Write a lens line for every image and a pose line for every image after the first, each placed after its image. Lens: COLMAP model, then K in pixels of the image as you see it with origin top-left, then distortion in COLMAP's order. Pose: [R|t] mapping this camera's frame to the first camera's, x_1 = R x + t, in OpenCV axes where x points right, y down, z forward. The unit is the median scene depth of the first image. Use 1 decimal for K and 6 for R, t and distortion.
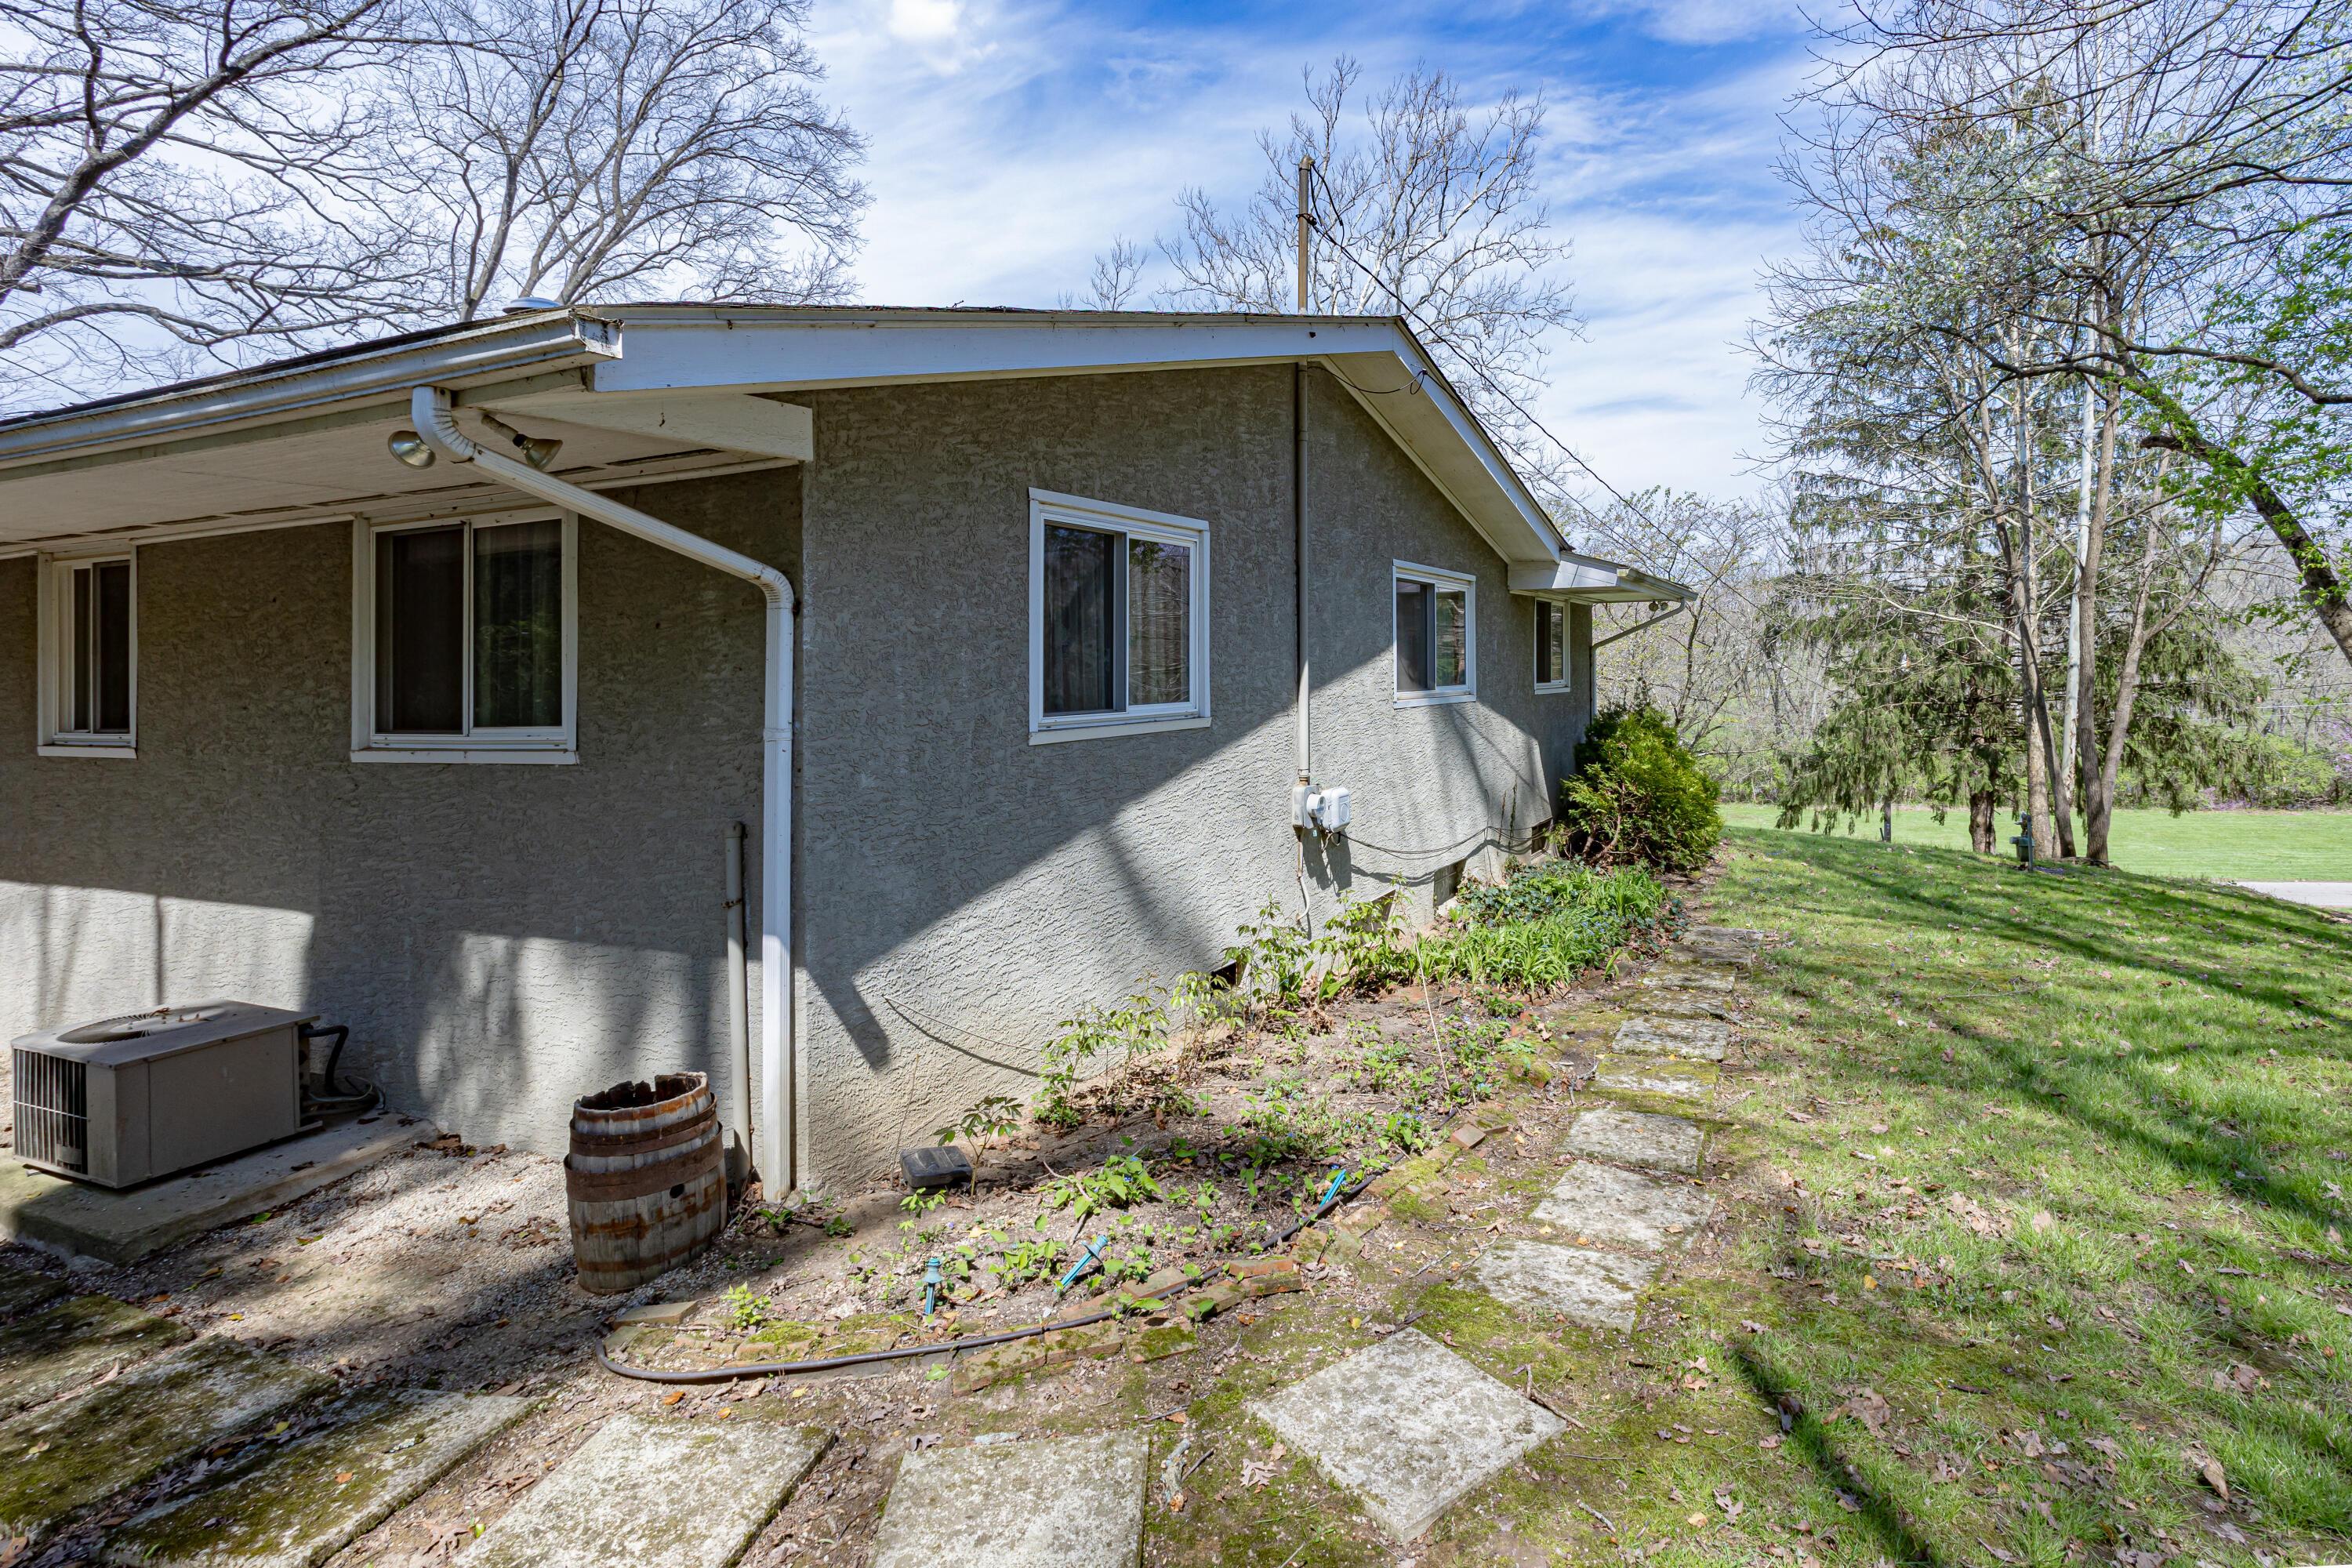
lens RADIAL K [[1164.1, 0, 1176.0], [0, 1164.1, 784.0], [0, 0, 1]] dist [-0.038815, 0.015312]
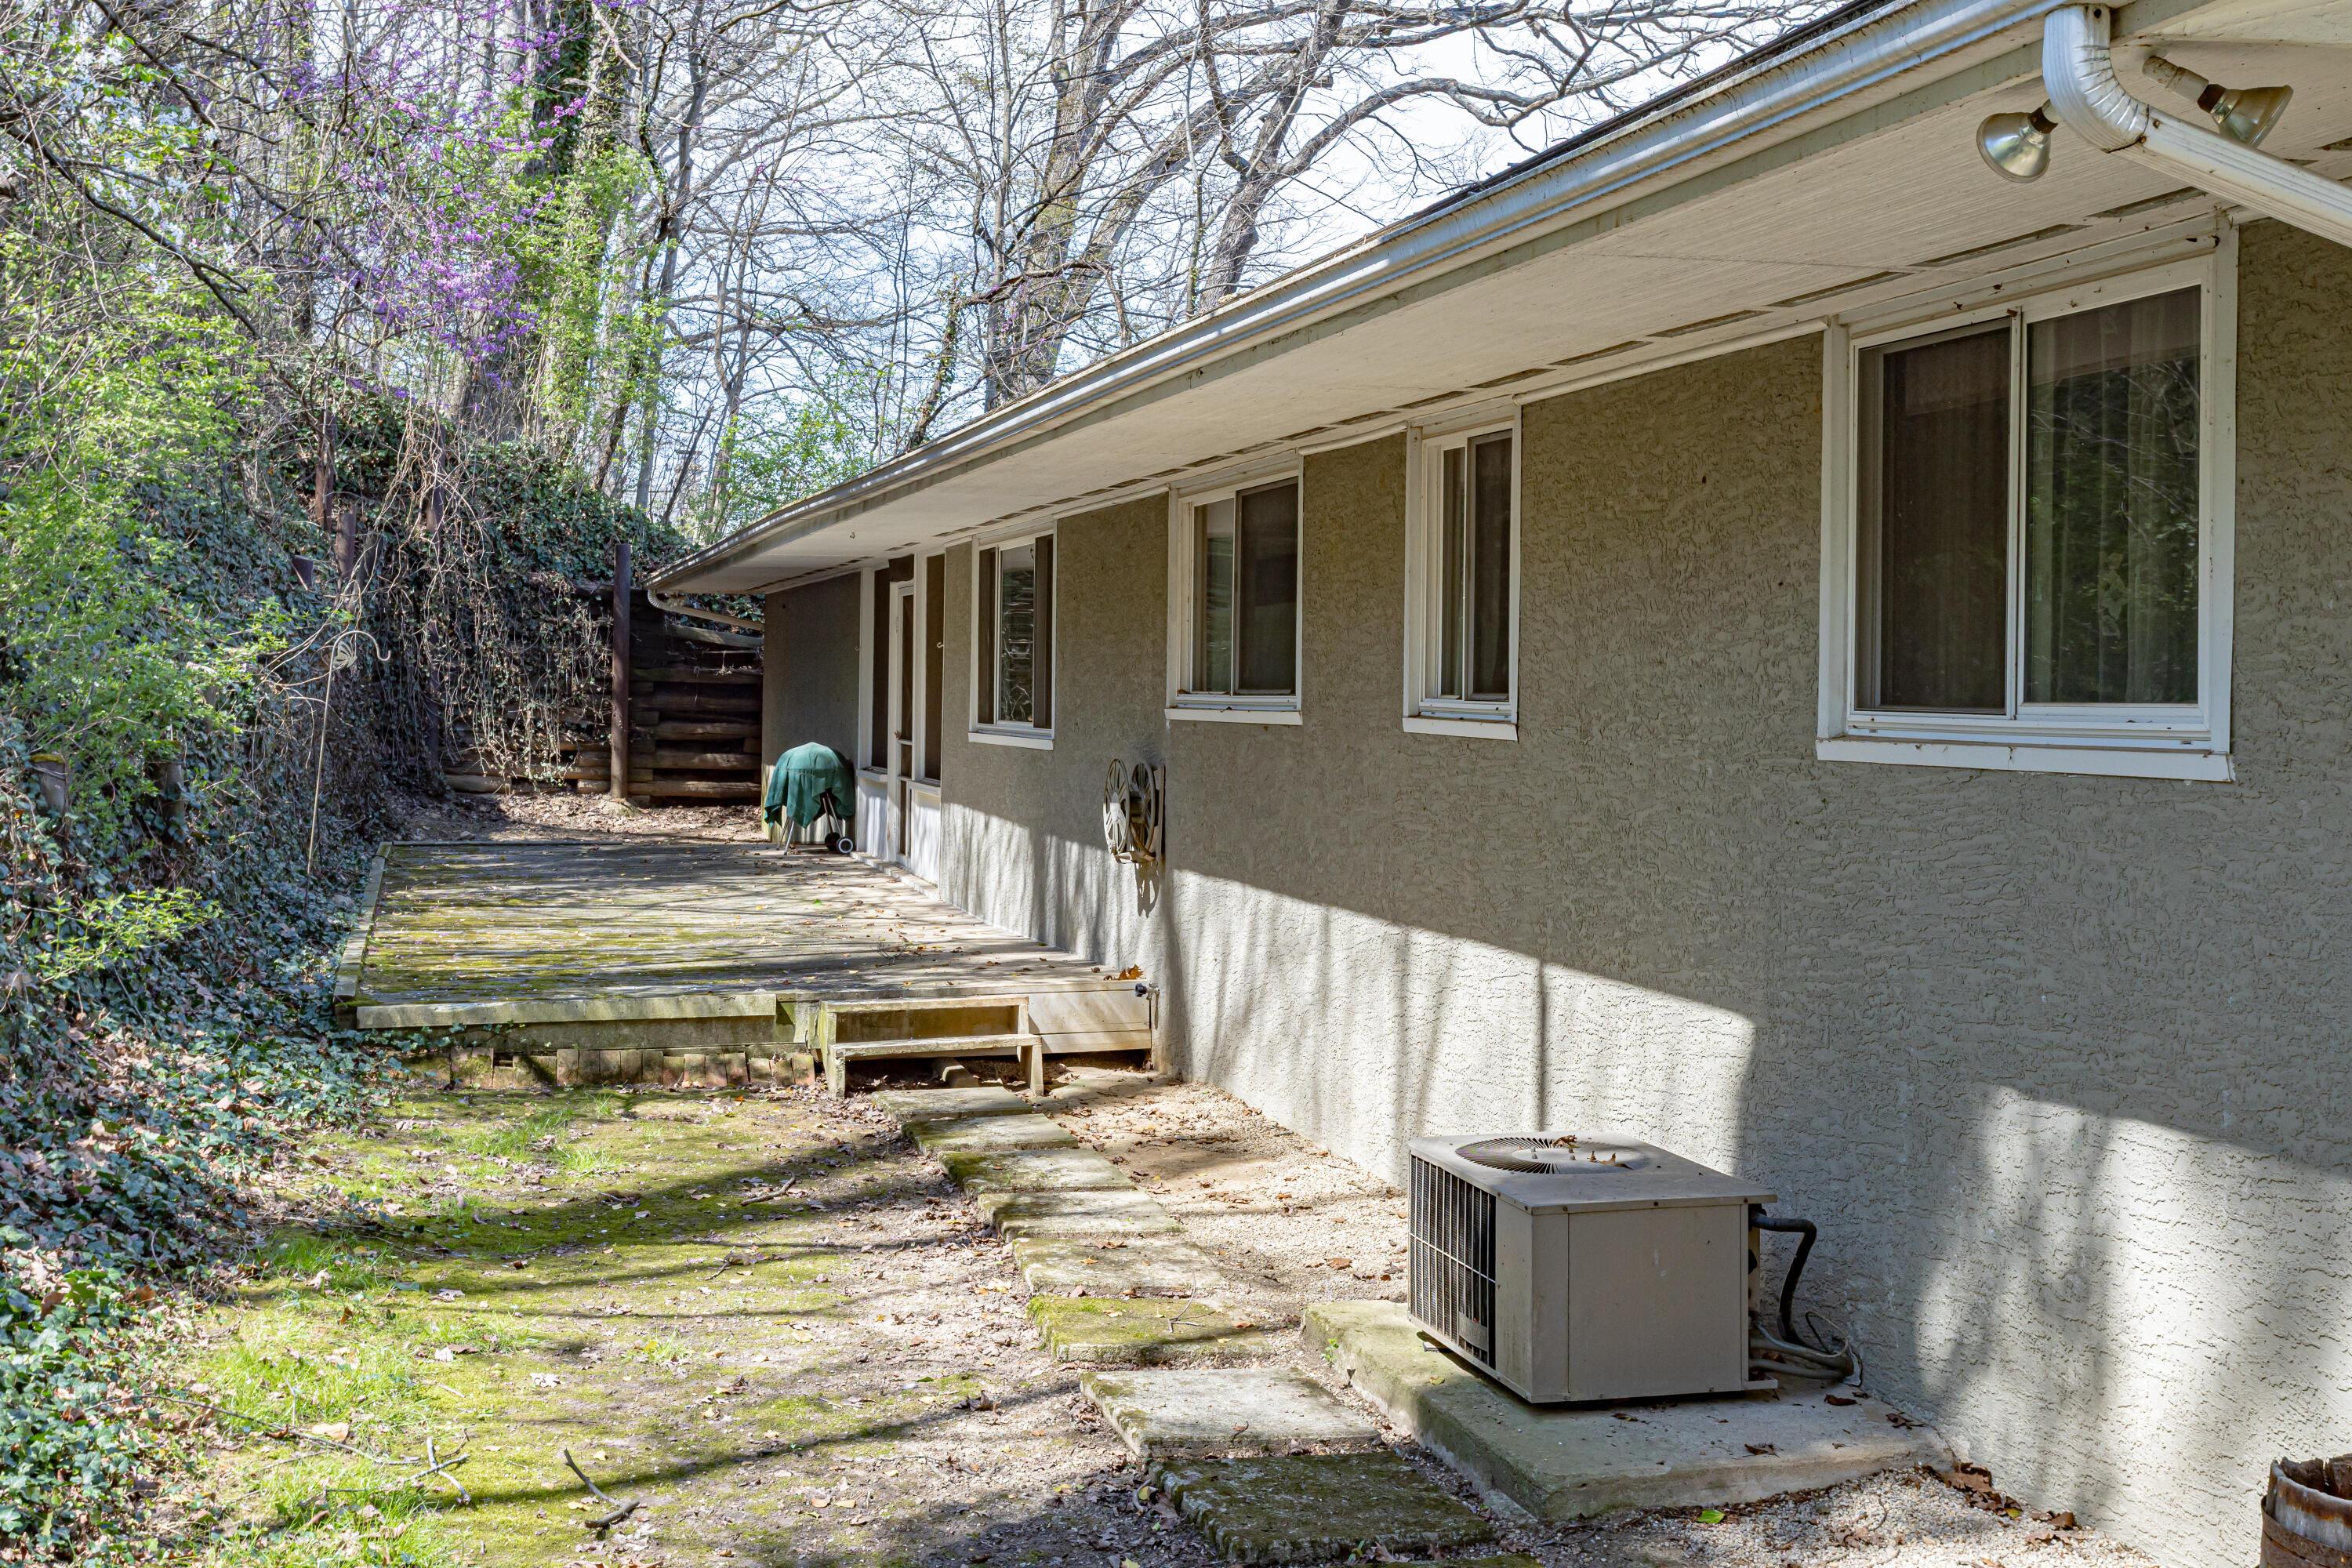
lens RADIAL K [[2565.8, 0, 1176.0], [0, 2565.8, 784.0], [0, 0, 1]] dist [-0.021607, 0.034842]
pose [[0.585828, 0.064654, -0.807852, 0.099491], [-0.058098, 0.997598, 0.037708, -0.035779], [0.808350, 0.024844, 0.588177, 0.020899]]
